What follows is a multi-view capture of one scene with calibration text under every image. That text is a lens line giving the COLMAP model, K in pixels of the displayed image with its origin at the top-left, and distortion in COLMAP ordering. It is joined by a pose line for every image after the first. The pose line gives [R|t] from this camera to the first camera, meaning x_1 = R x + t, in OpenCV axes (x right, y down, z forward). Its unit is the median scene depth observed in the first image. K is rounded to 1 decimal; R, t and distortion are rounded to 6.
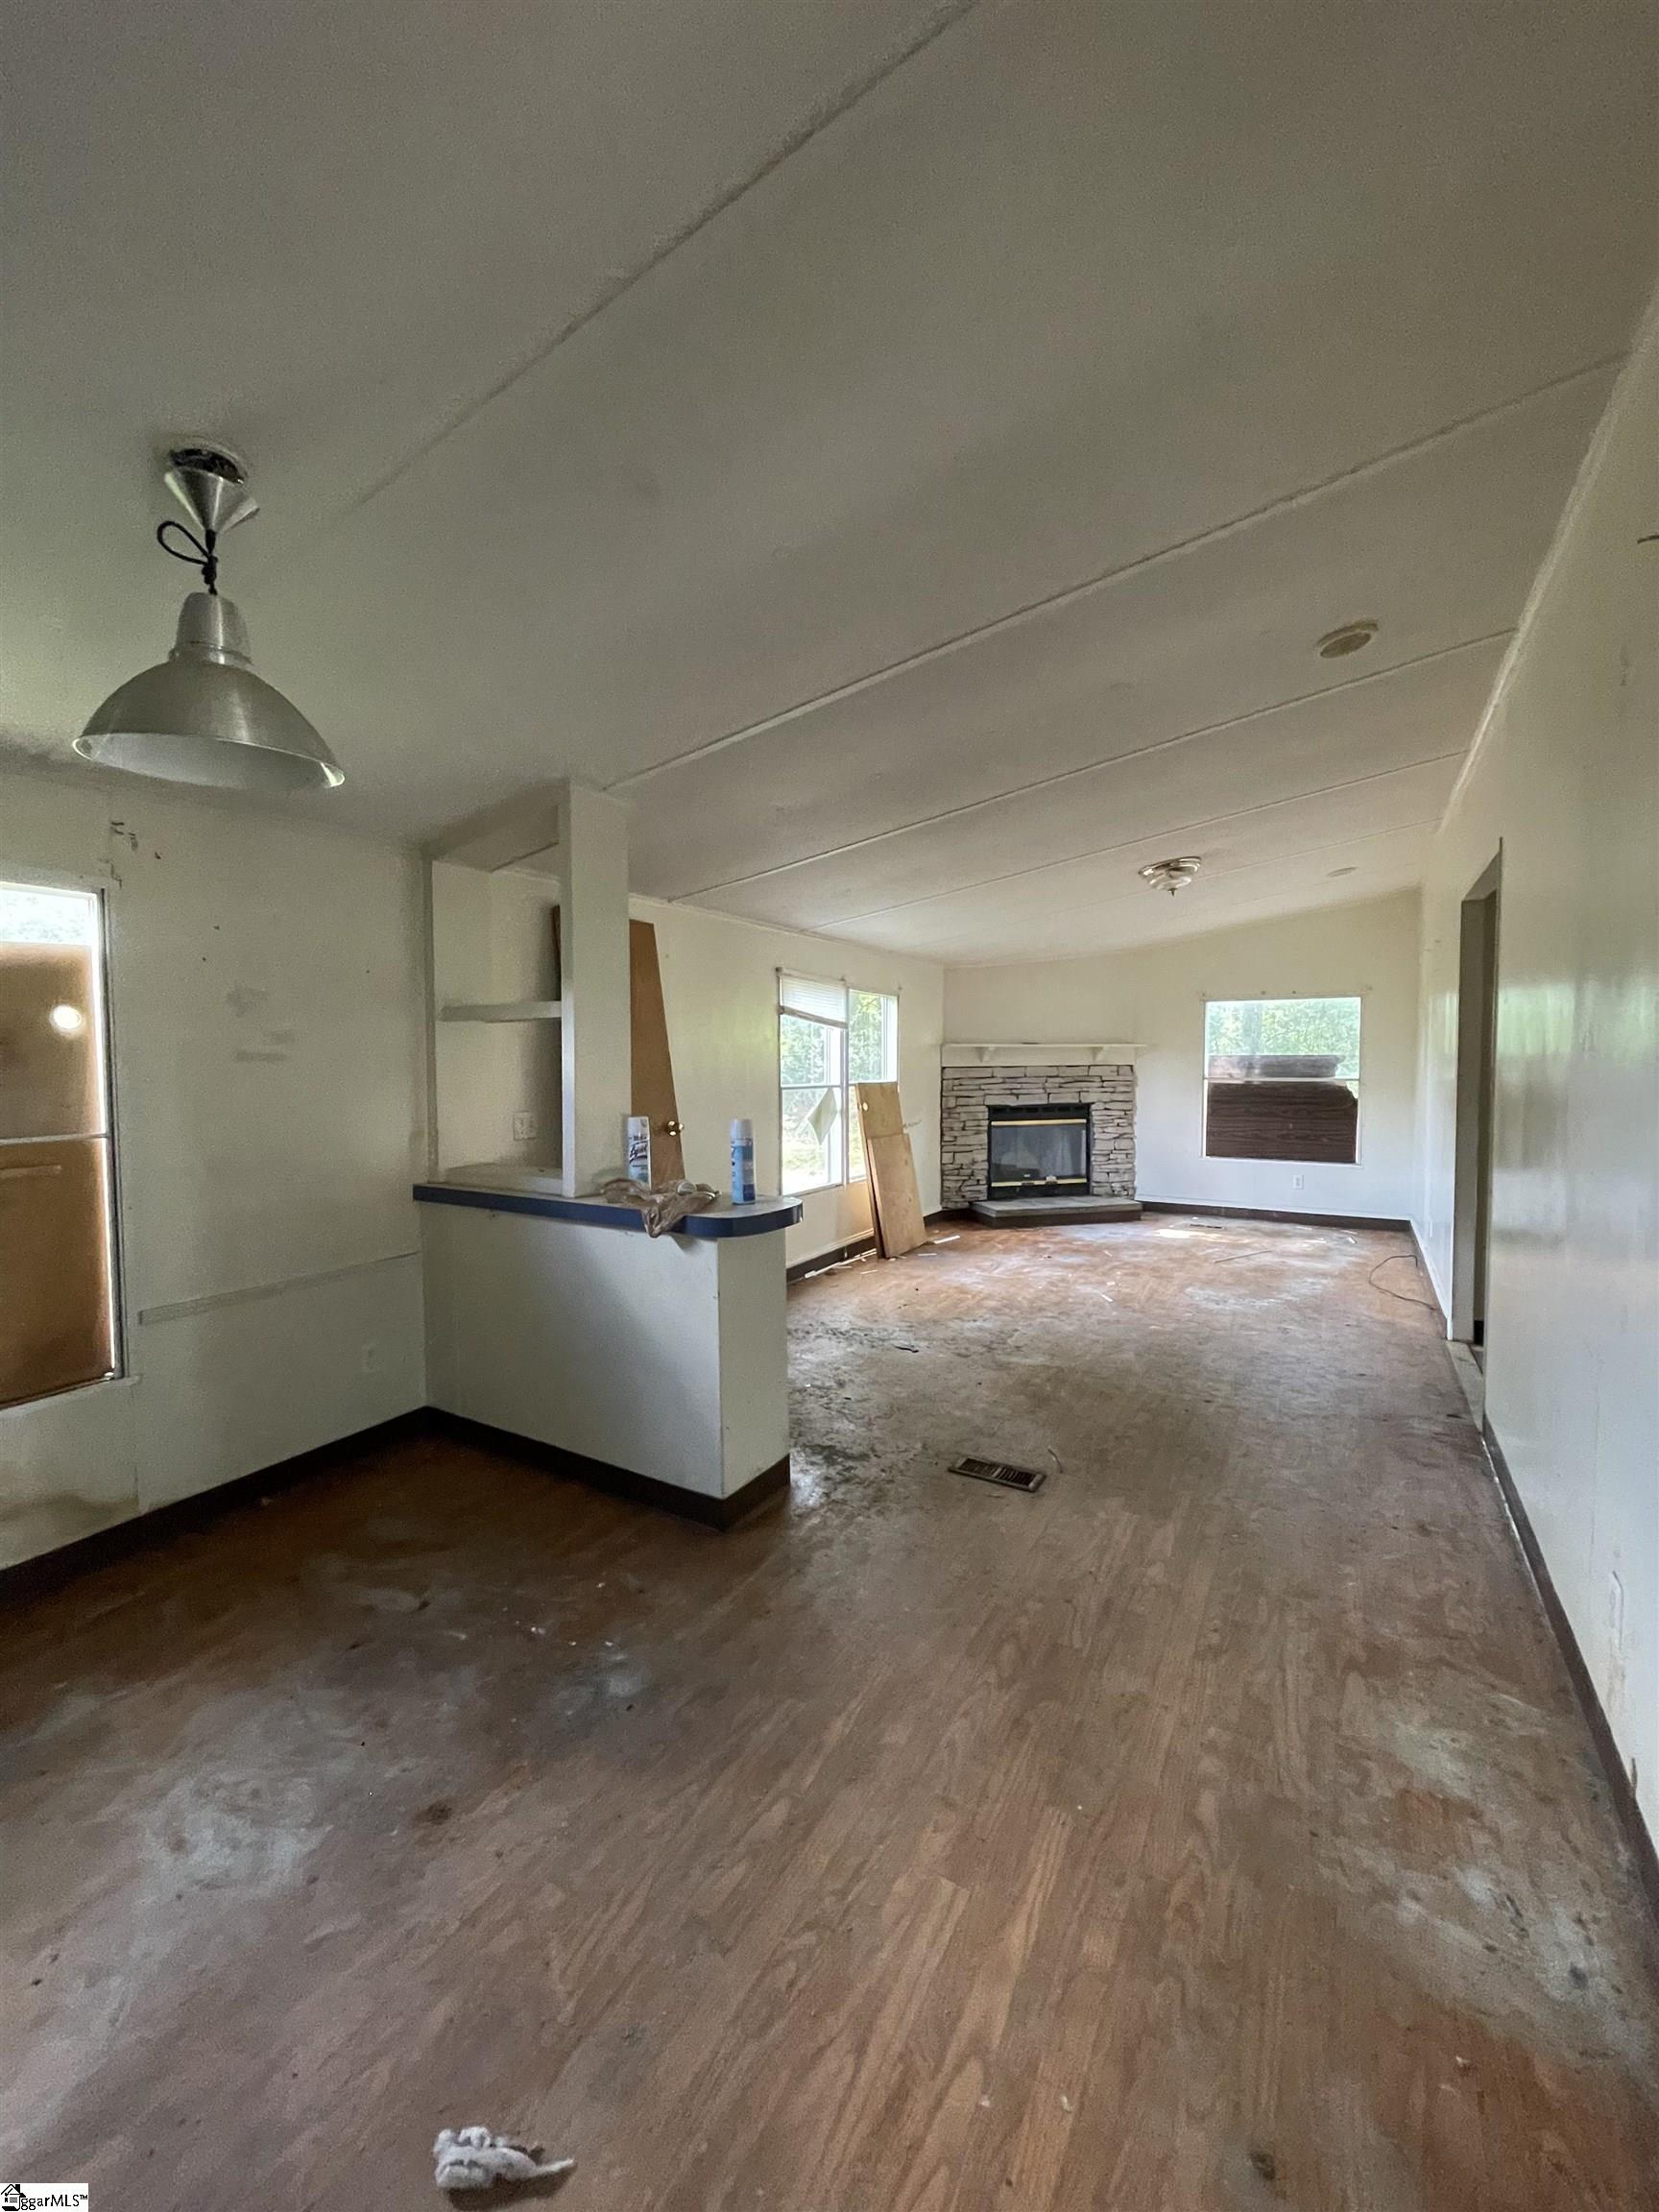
lens RADIAL K [[897.1, 0, 825.0], [0, 897.1, 1097.7], [0, 0, 1]] dist [-0.003218, -0.000122]
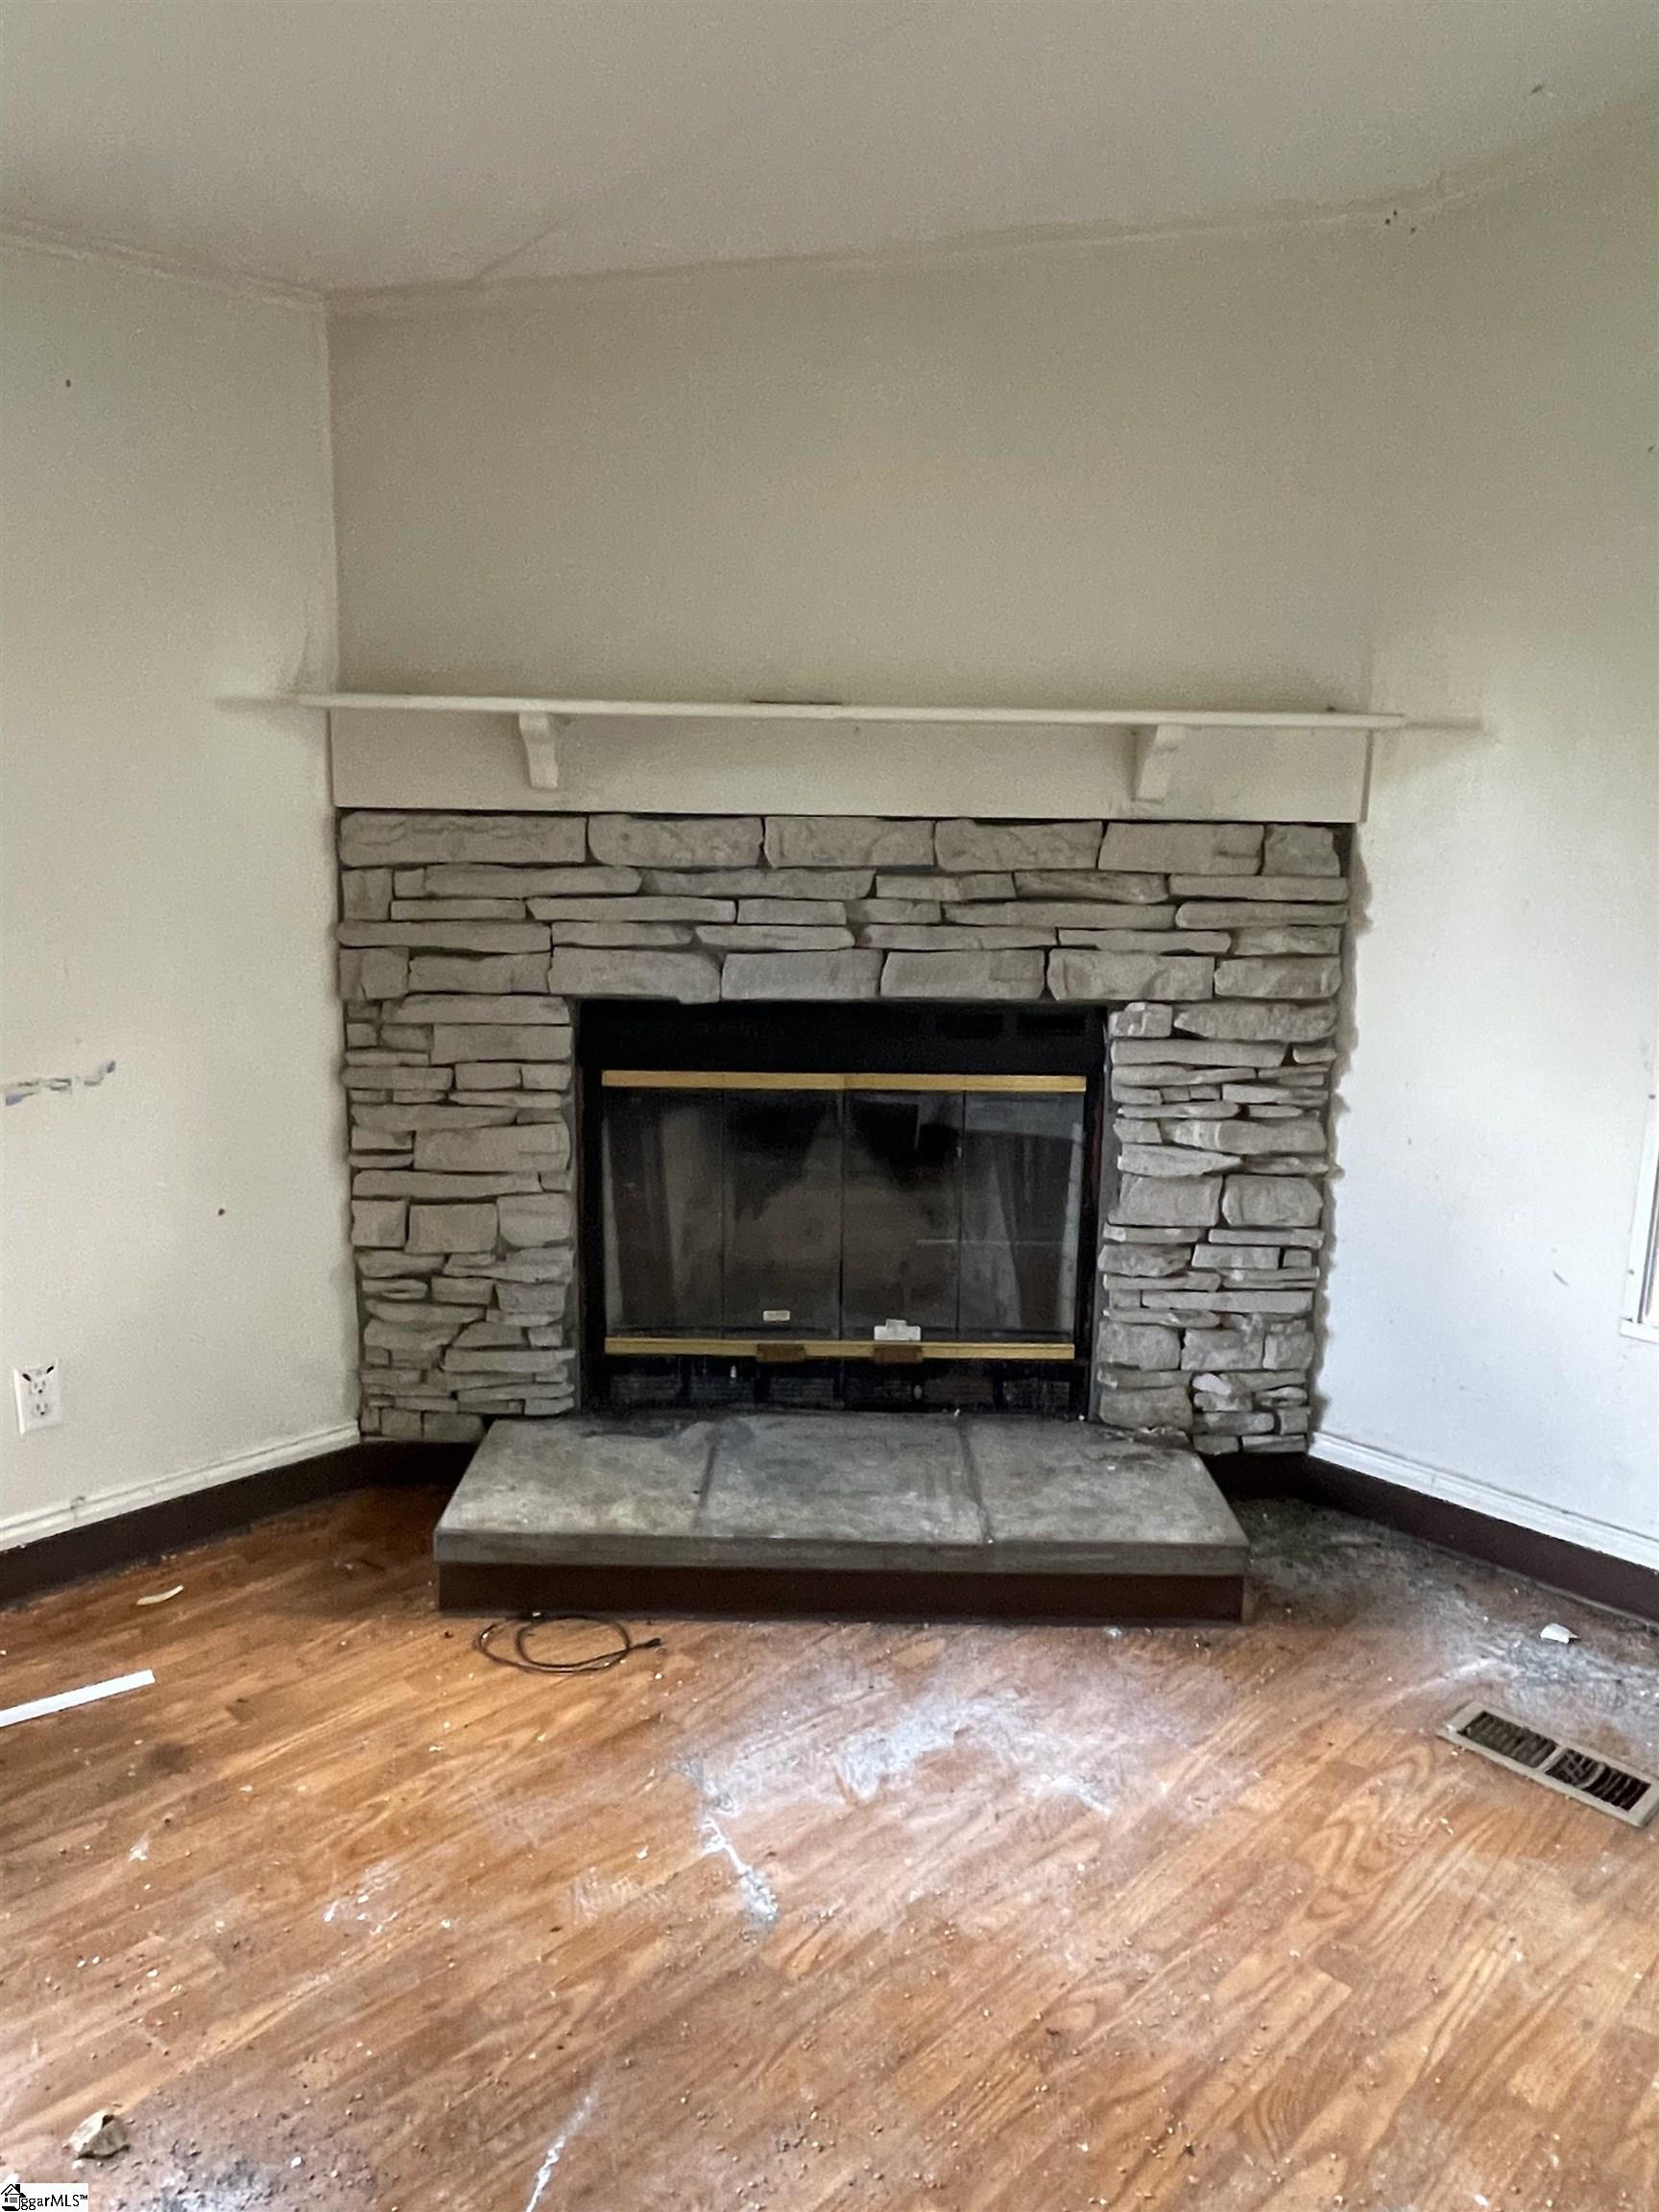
lens RADIAL K [[1582.8, 0, 830.9], [0, 1582.8, 1118.5], [0, 0, 1]] dist [0.002335, -0.014309]
pose [[0.967895, 0.064937, -0.242823, 0.327549], [-0.032413, 0.990232, 0.135612, -0.015576], [0.249257, -0.123387, 0.960545, 0.627581]]
